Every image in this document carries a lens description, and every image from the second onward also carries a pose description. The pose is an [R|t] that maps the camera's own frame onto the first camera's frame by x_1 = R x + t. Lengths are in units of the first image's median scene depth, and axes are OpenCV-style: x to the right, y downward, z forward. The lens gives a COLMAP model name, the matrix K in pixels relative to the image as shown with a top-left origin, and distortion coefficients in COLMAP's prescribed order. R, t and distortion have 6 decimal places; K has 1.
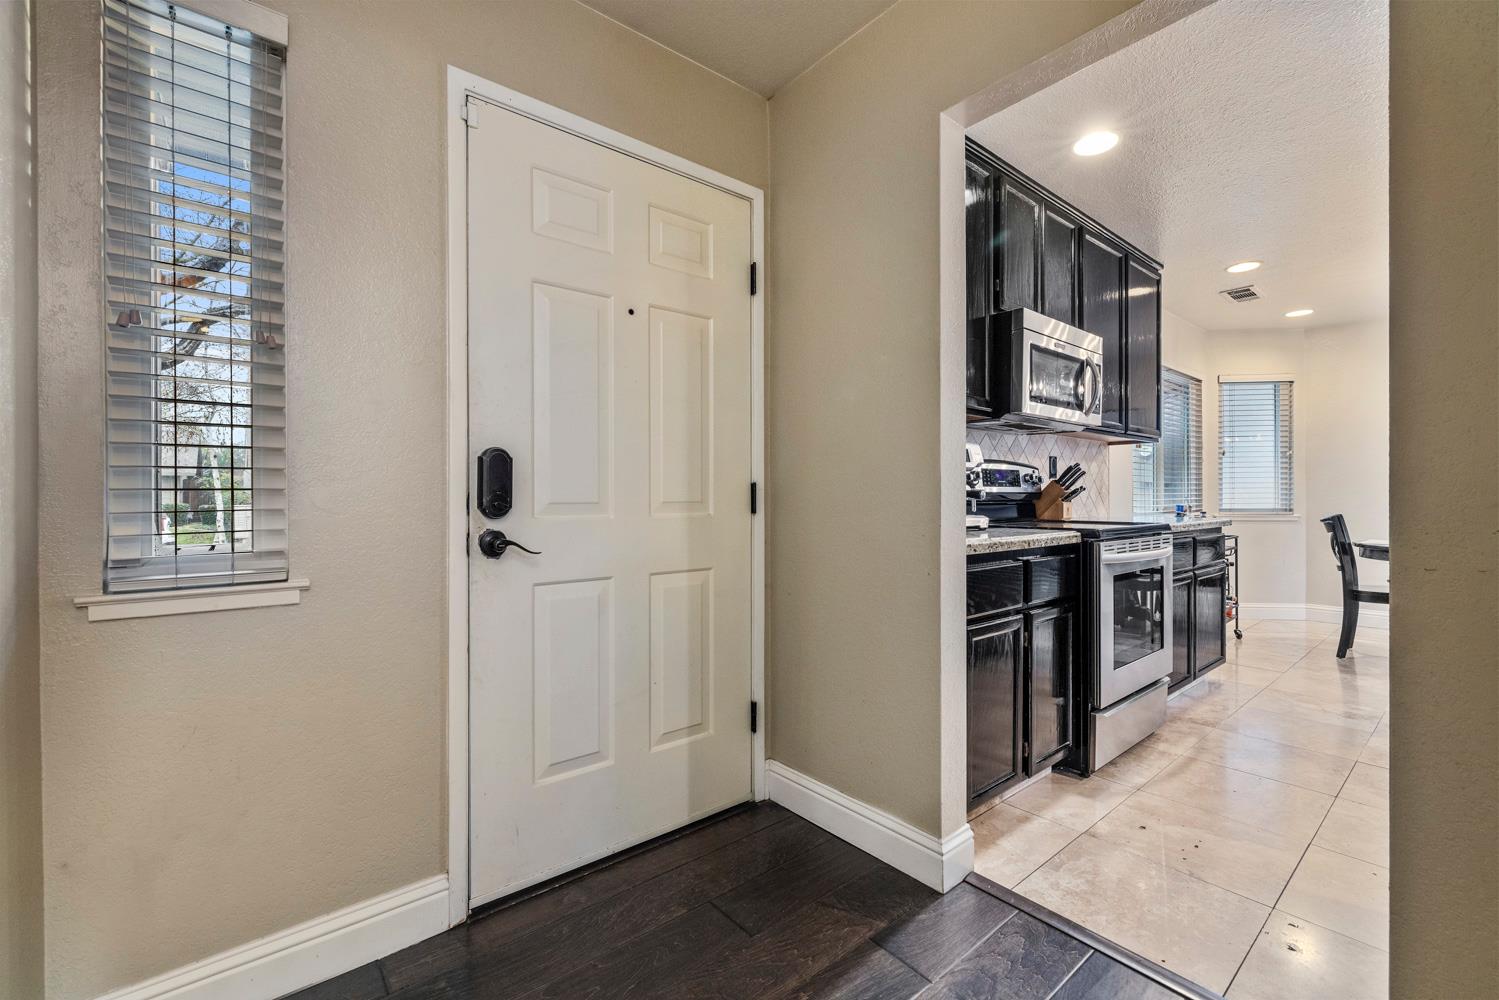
lens RADIAL K [[623.2, 0, 747.8], [0, 623.2, 496.7], [0, 0, 1]] dist [0.001796, -0.000194]
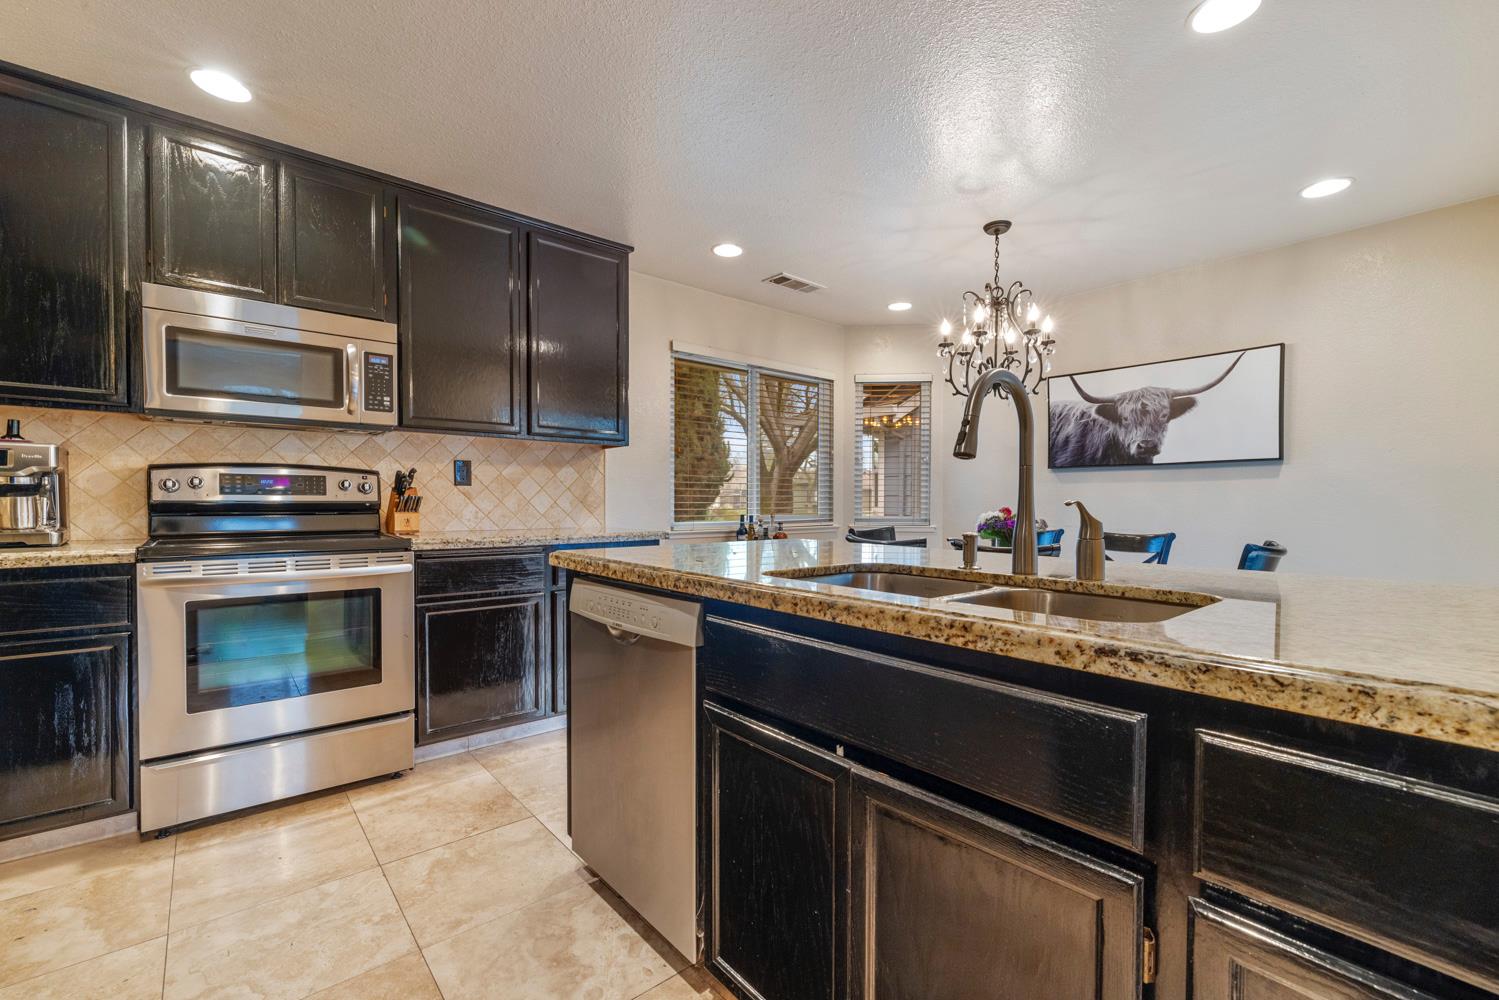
lens RADIAL K [[623.2, 0, 743.6], [0, 623.2, 518.6], [0, 0, 1]] dist [0.001796, -0.000194]
pose [[0.999958, 0.005297, 0.007475, 0.760278], [-0.005530, 0.999487, 0.031540, -0.010348], [-0.007304, -0.031580, 0.999475, 0.089993]]
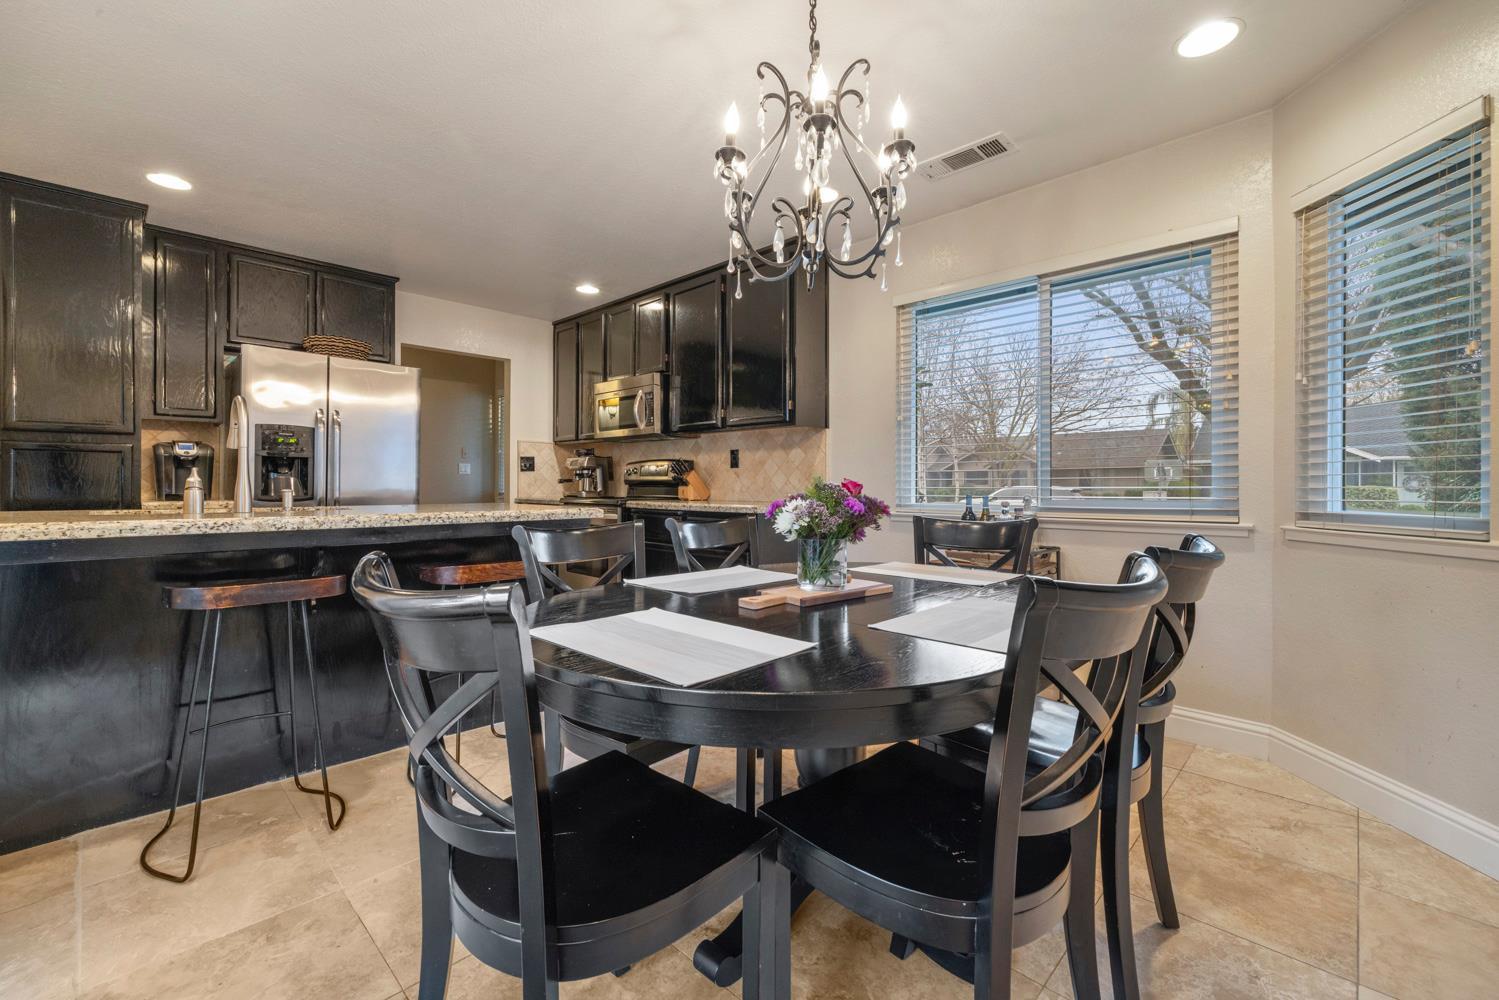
lens RADIAL K [[623.2, 0, 750.2], [0, 623.2, 493.7], [0, 0, 1]] dist [0.001796, -0.000194]
pose [[0.119815, 0.010456, -0.992741, 1.400542], [-0.006829, 0.999930, 0.009708, 0.006682], [0.992773, 0.005616, 0.119878, 0.686705]]
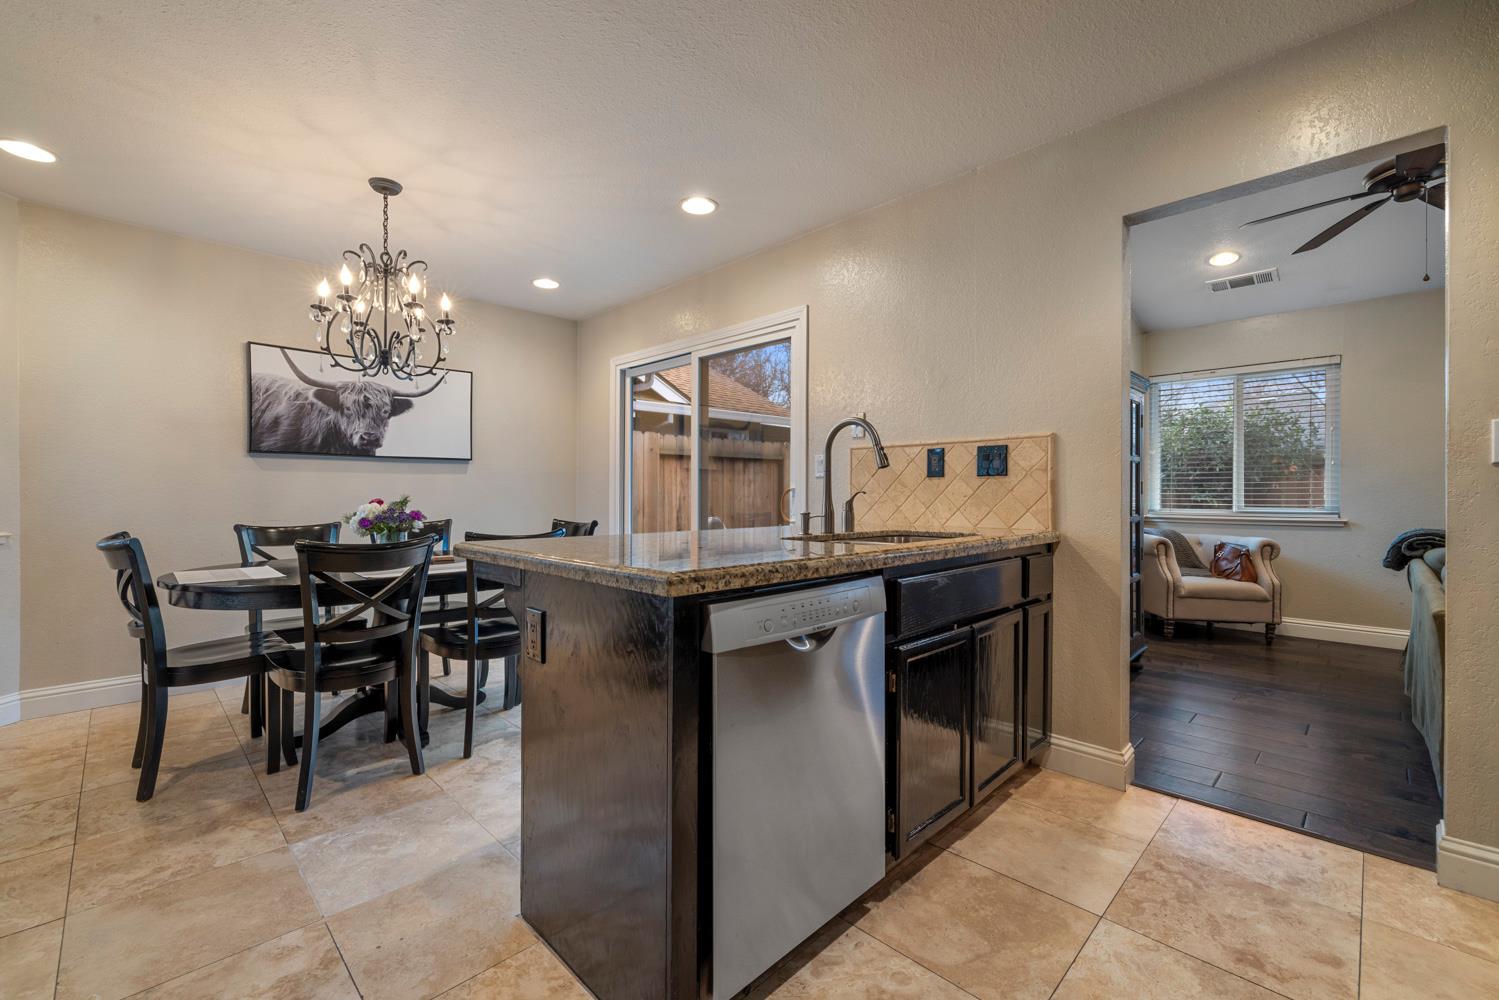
lens RADIAL K [[623.2, 0, 748.9], [0, 623.2, 493.0], [0, 0, 1]] dist [0.001796, -0.000194]
pose [[-0.099823, 0.003486, 0.994999, 0.356838], [-0.003385, 0.999987, -0.003843, -0.006737], [-0.994999, -0.003752, -0.099810, 0.529445]]
